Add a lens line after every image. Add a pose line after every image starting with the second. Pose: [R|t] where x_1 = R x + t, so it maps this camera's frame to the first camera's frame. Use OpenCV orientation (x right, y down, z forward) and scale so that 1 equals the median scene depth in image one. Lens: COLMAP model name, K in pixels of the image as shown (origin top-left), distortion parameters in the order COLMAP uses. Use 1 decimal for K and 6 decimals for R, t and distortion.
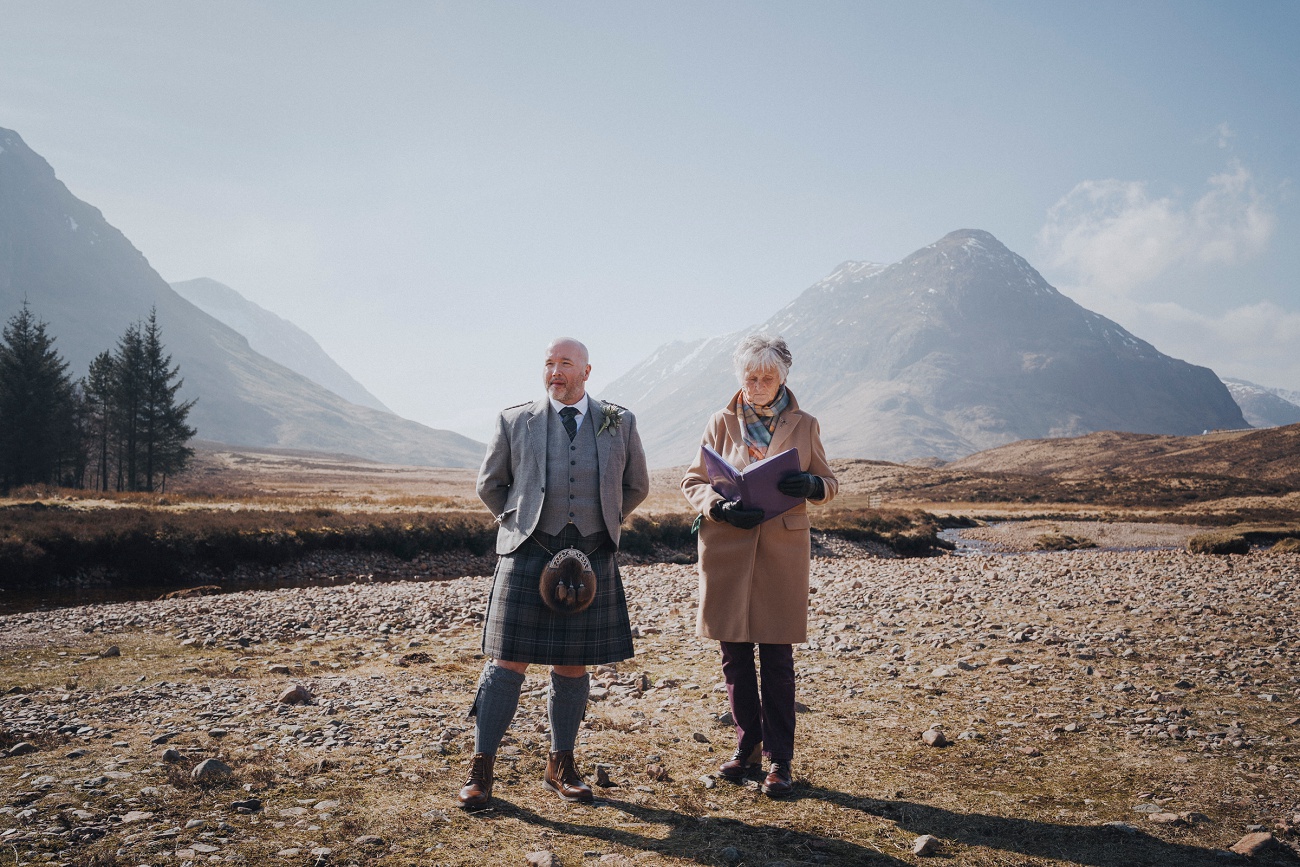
lens RADIAL K [[1253.8, 0, 647.2], [0, 1253.8, 434.2], [0, 0, 1]] dist [-0.009553, 0.012537]
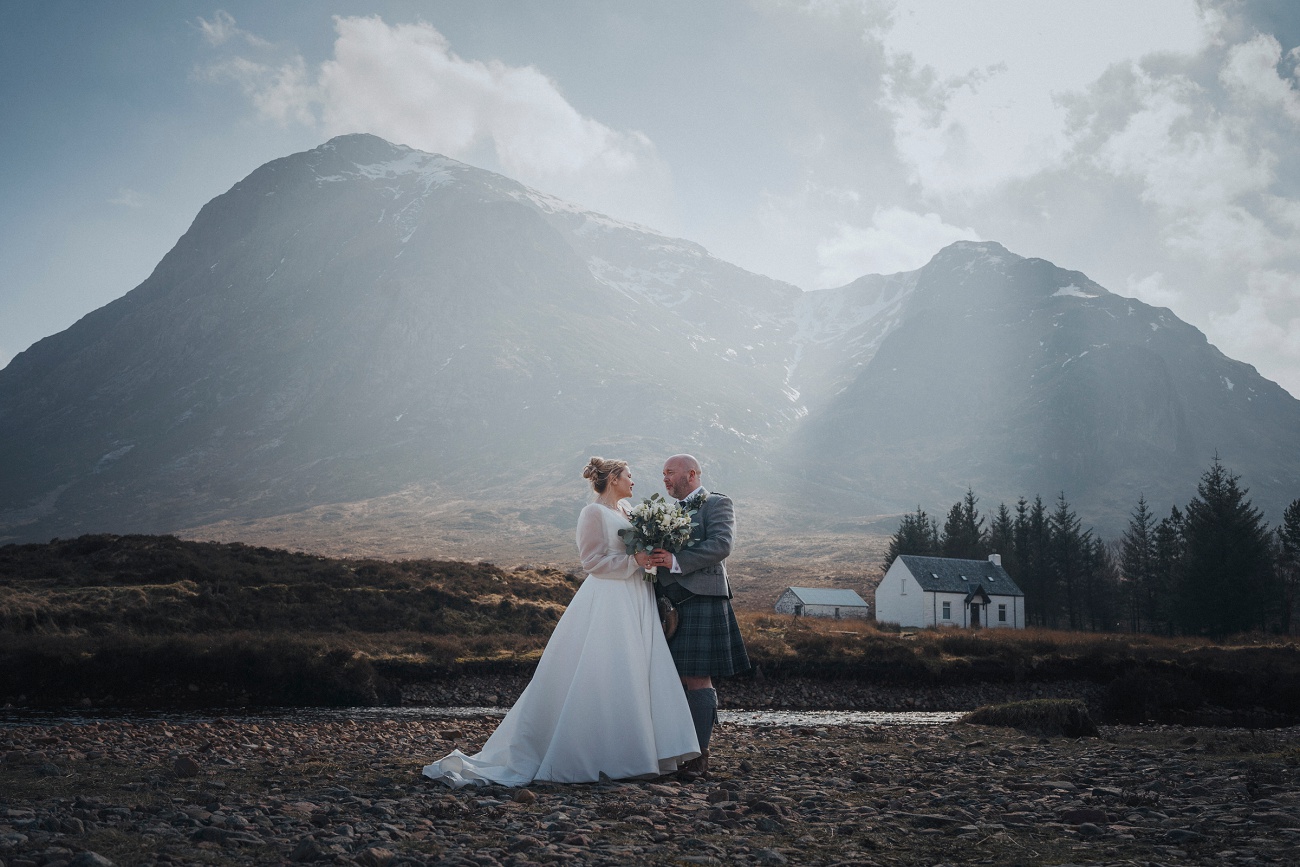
lens RADIAL K [[1222.3, 0, 646.3], [0, 1222.3, 435.9], [0, 0, 1]] dist [-0.011022, 0.013223]
pose [[0.633890, -0.127073, -0.762913, -0.014204], [0.030217, 0.989726, -0.139745, 0.004232], [0.772833, 0.065530, 0.631217, -0.015652]]
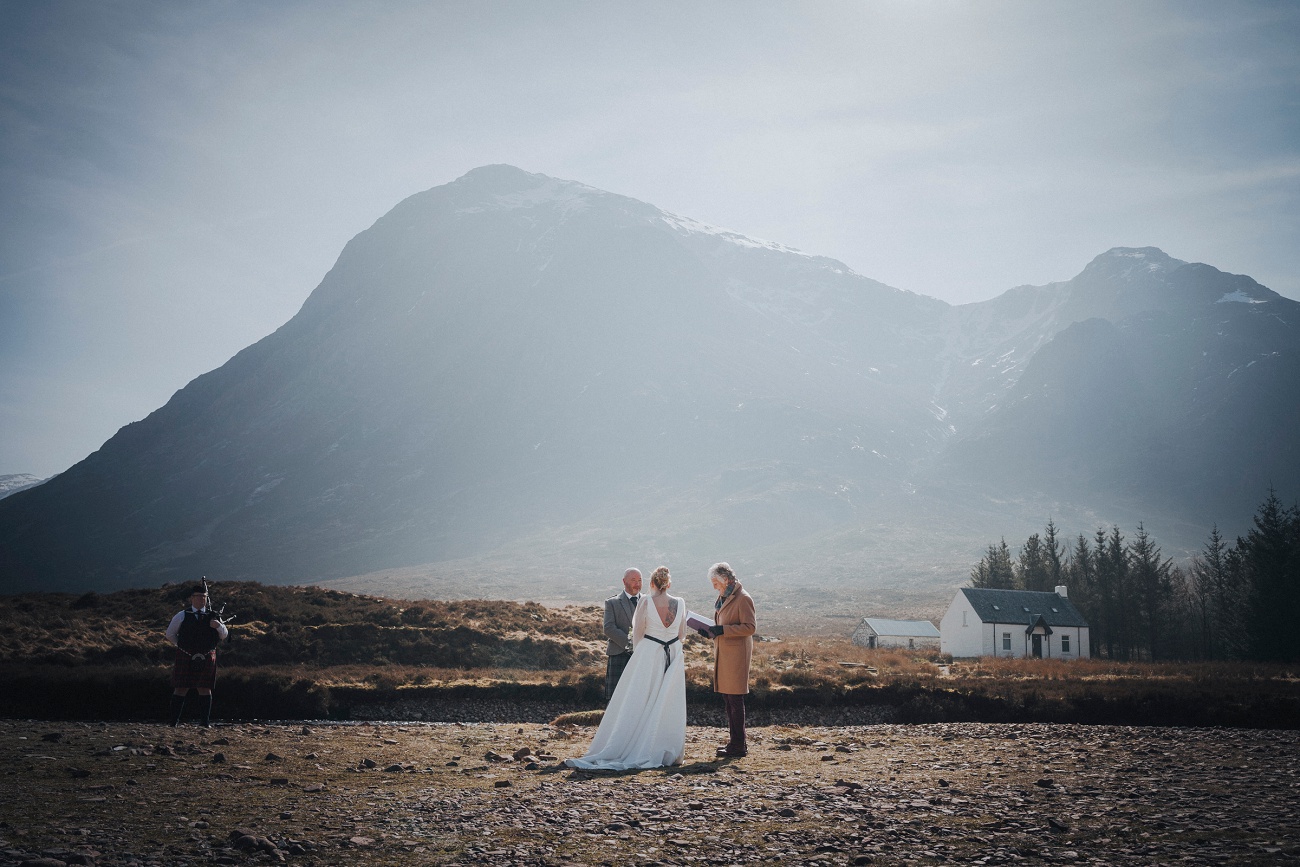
lens RADIAL K [[1256.6, 0, 650.3], [0, 1256.6, 428.6], [0, 0, 1]] dist [-0.014644, 0.024584]
pose [[0.537332, -0.157697, -0.828496, 0.097034], [0.032461, 0.985502, -0.166528, 0.003131], [0.842746, 0.062587, 0.534661, -0.016209]]
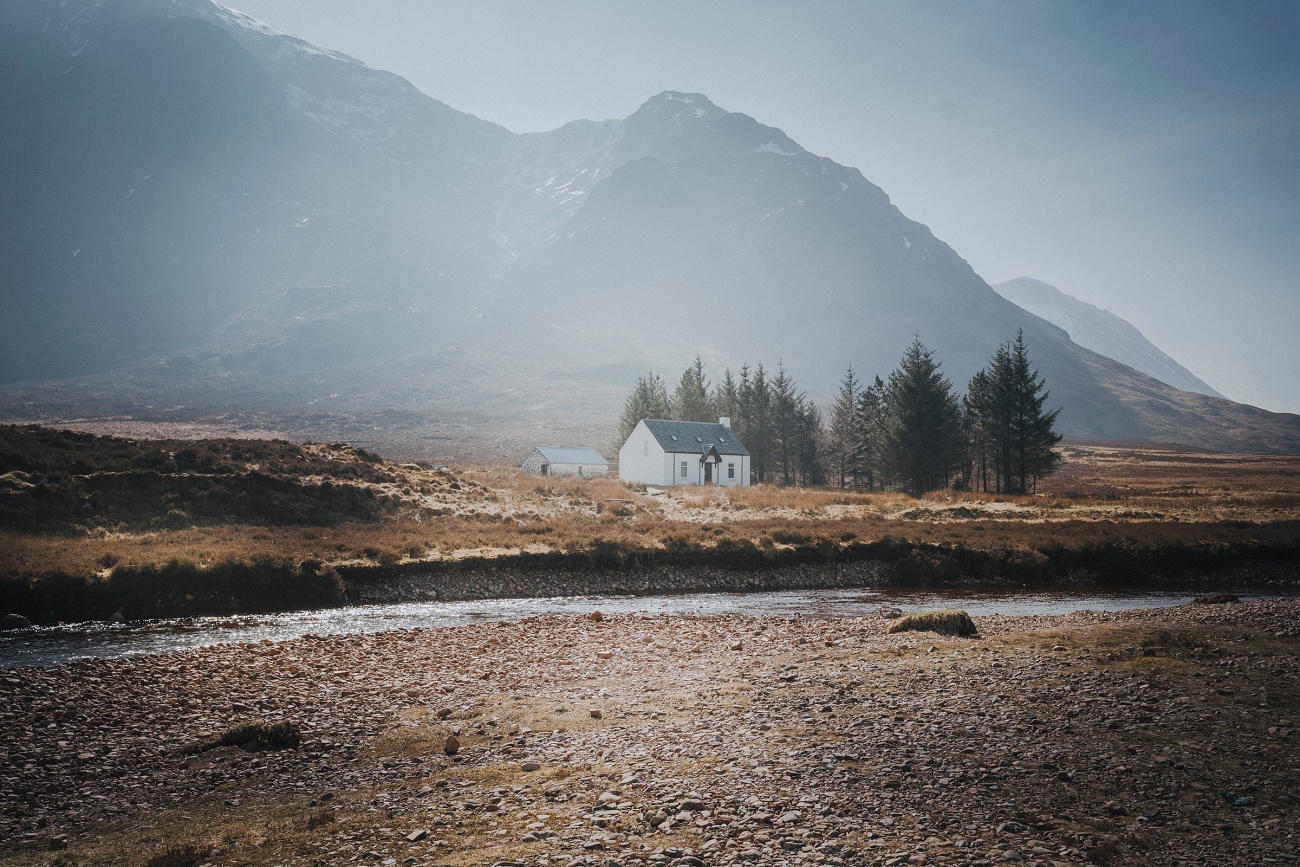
lens RADIAL K [[1222.3, 0, 646.3], [0, 1222.3, 435.9], [0, 0, 1]] dist [-0.011022, 0.013223]
pose [[0.801010, -0.033100, -0.597735, -0.007336], [0.038693, 0.999245, -0.003483, -0.013041], [0.597399, -0.020338, 0.801686, -0.083500]]
